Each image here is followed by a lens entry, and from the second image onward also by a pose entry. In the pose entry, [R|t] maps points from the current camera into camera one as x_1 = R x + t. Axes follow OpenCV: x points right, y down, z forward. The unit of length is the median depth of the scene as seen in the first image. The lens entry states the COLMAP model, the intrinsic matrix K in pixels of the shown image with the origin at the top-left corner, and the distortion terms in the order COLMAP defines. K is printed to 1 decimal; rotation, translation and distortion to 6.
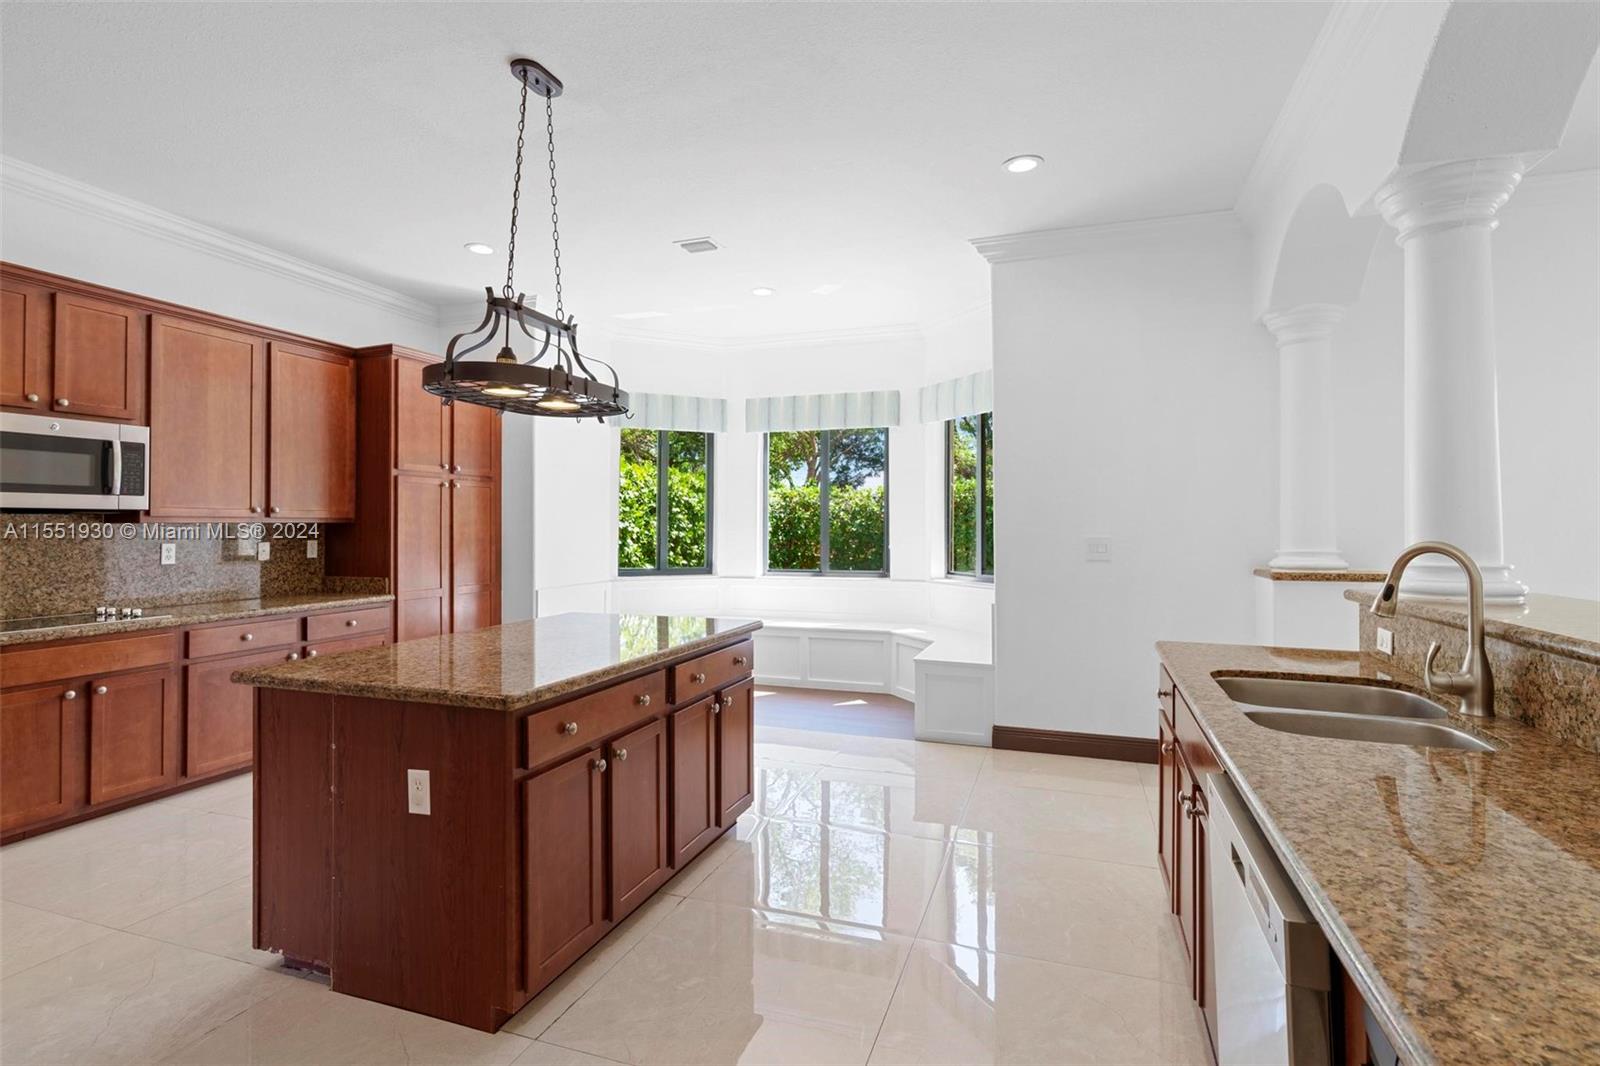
lens RADIAL K [[770.0, 0, 799.8], [0, 770.0, 524.8], [0, 0, 1]] dist [-0.002548, 0.000285]
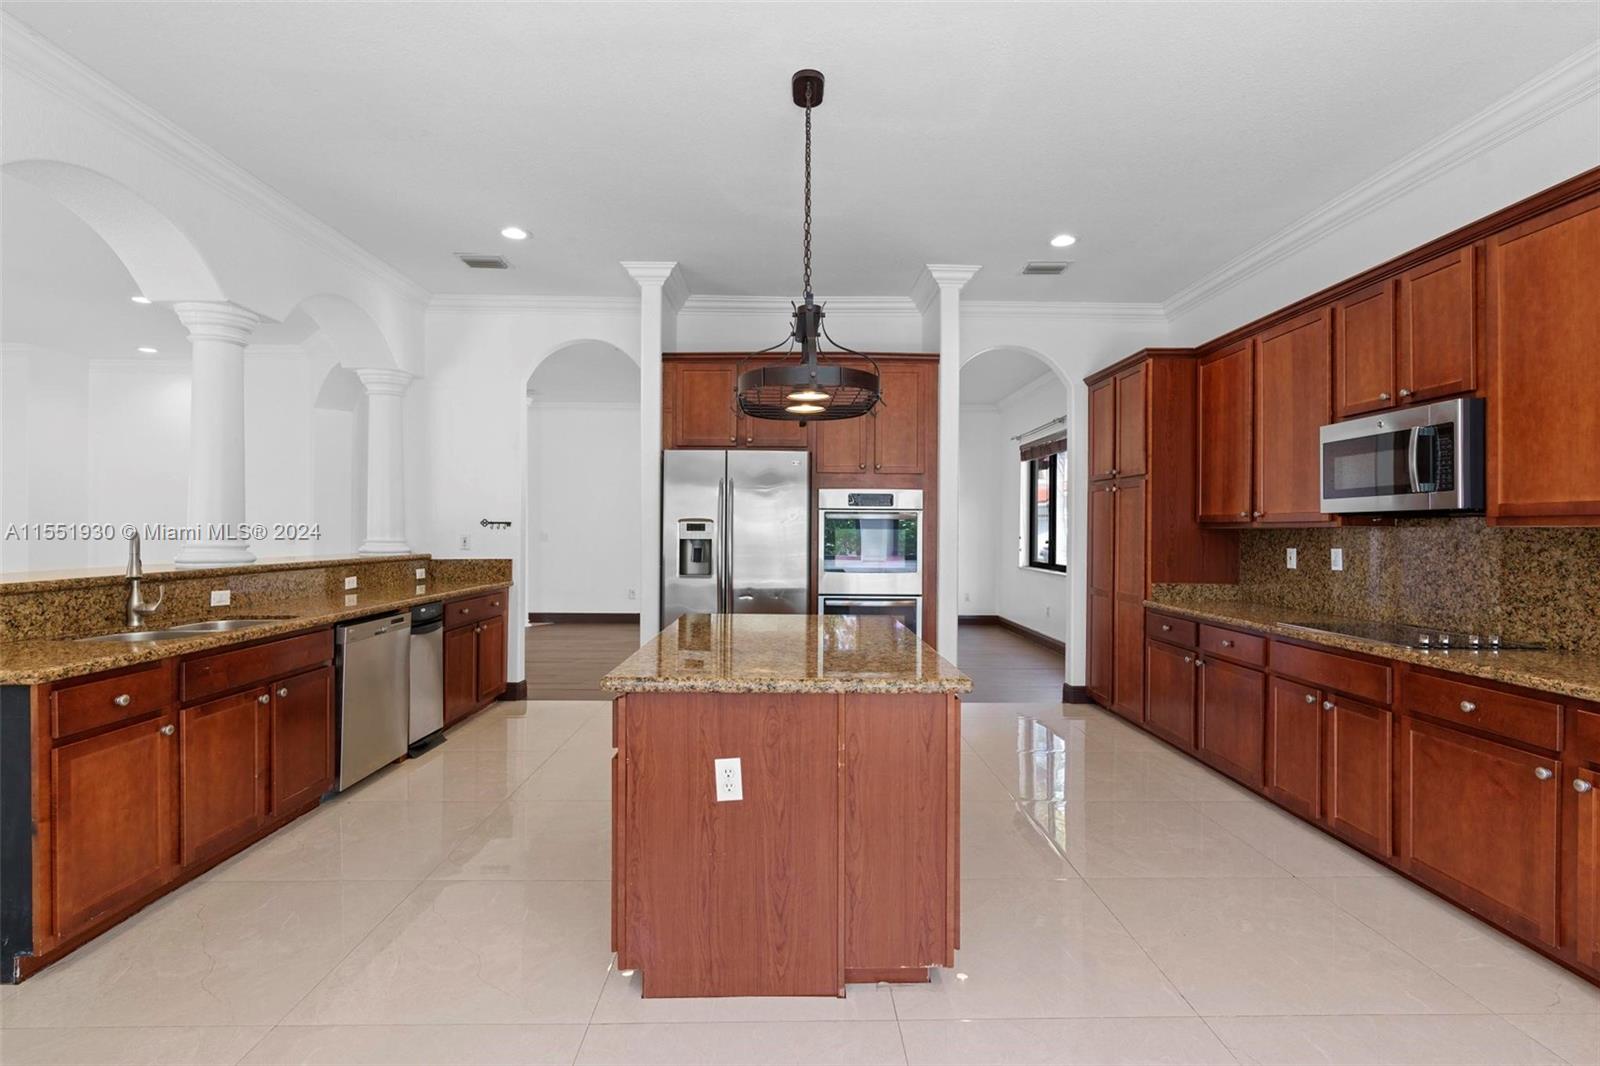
lens RADIAL K [[770.0, 0, 799.8], [0, 770.0, 524.8], [0, 0, 1]] dist [-0.002548, 0.000285]
pose [[-0.937207, -0.008144, -0.348680, 0.015043], [-0.005656, 0.999951, -0.008153, 0.005569], [0.348729, -0.005669, -0.937207, 1.331926]]
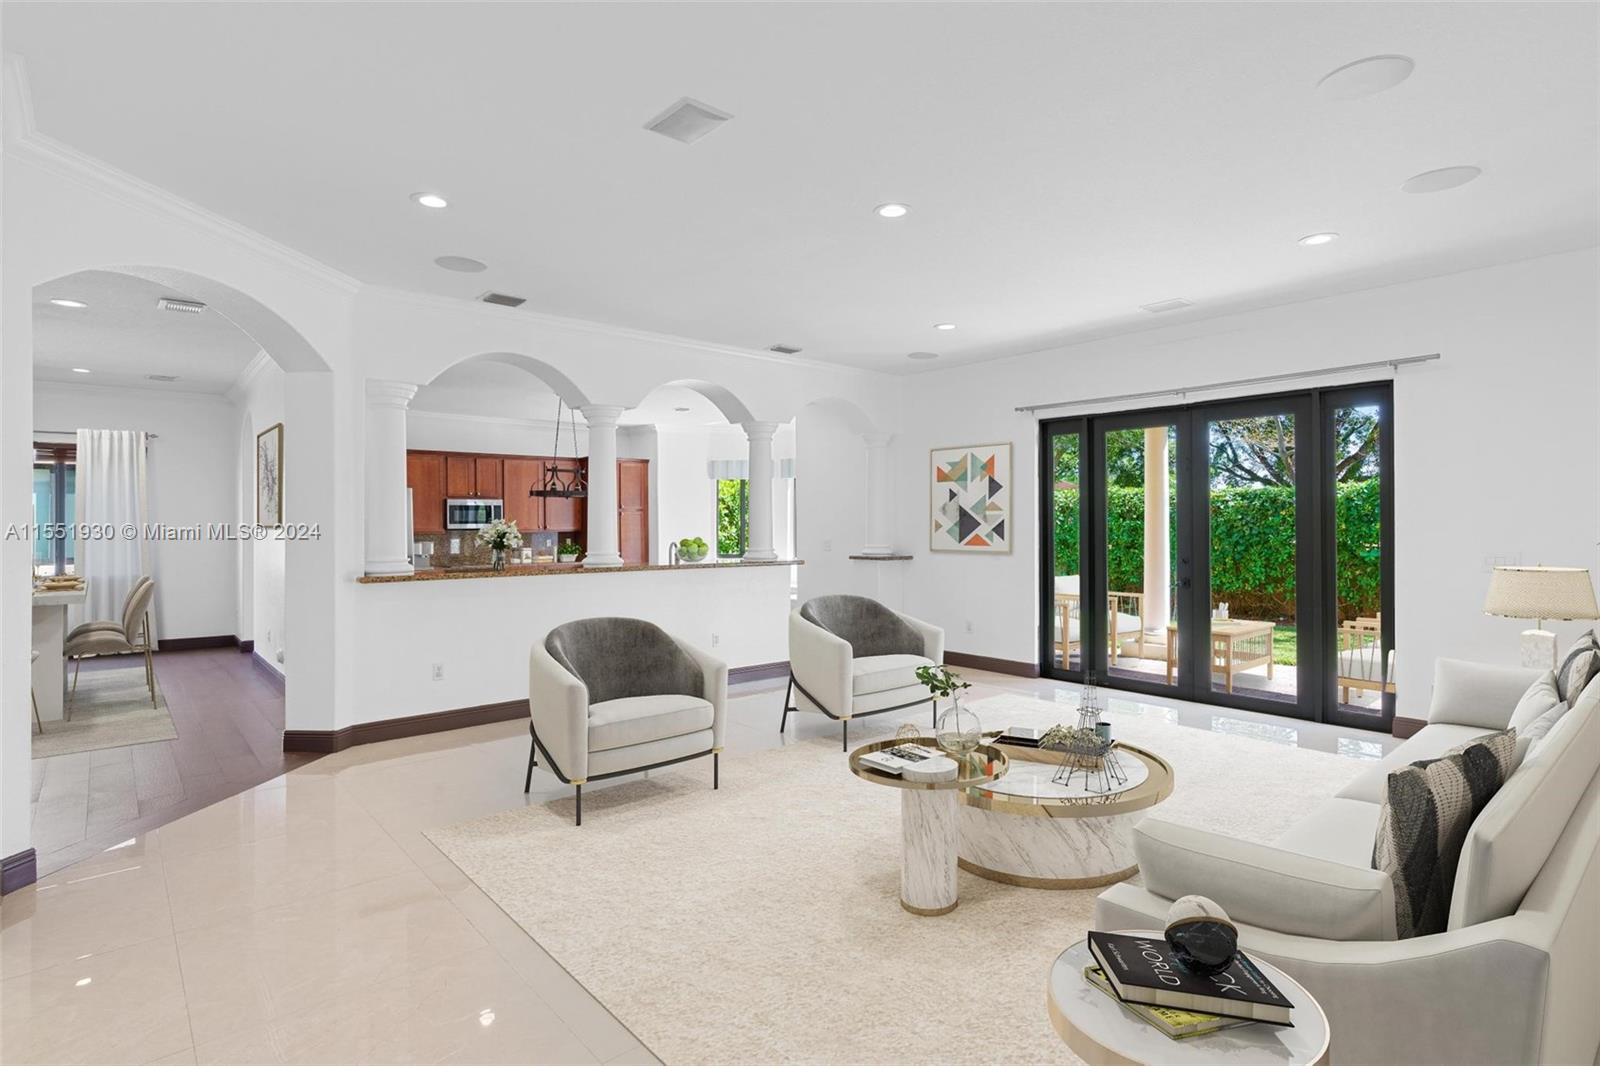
lens RADIAL K [[812.0, 0, 805.8], [0, 812.0, 542.0], [0, 0, 1]] dist [-0.004310, 0.000042]
pose [[0.869485, 0.005135, -0.493933, 1.492031], [0.007777, 0.999680, 0.024083, -0.029400], [0.493899, -0.024781, 0.869166, -0.986900]]
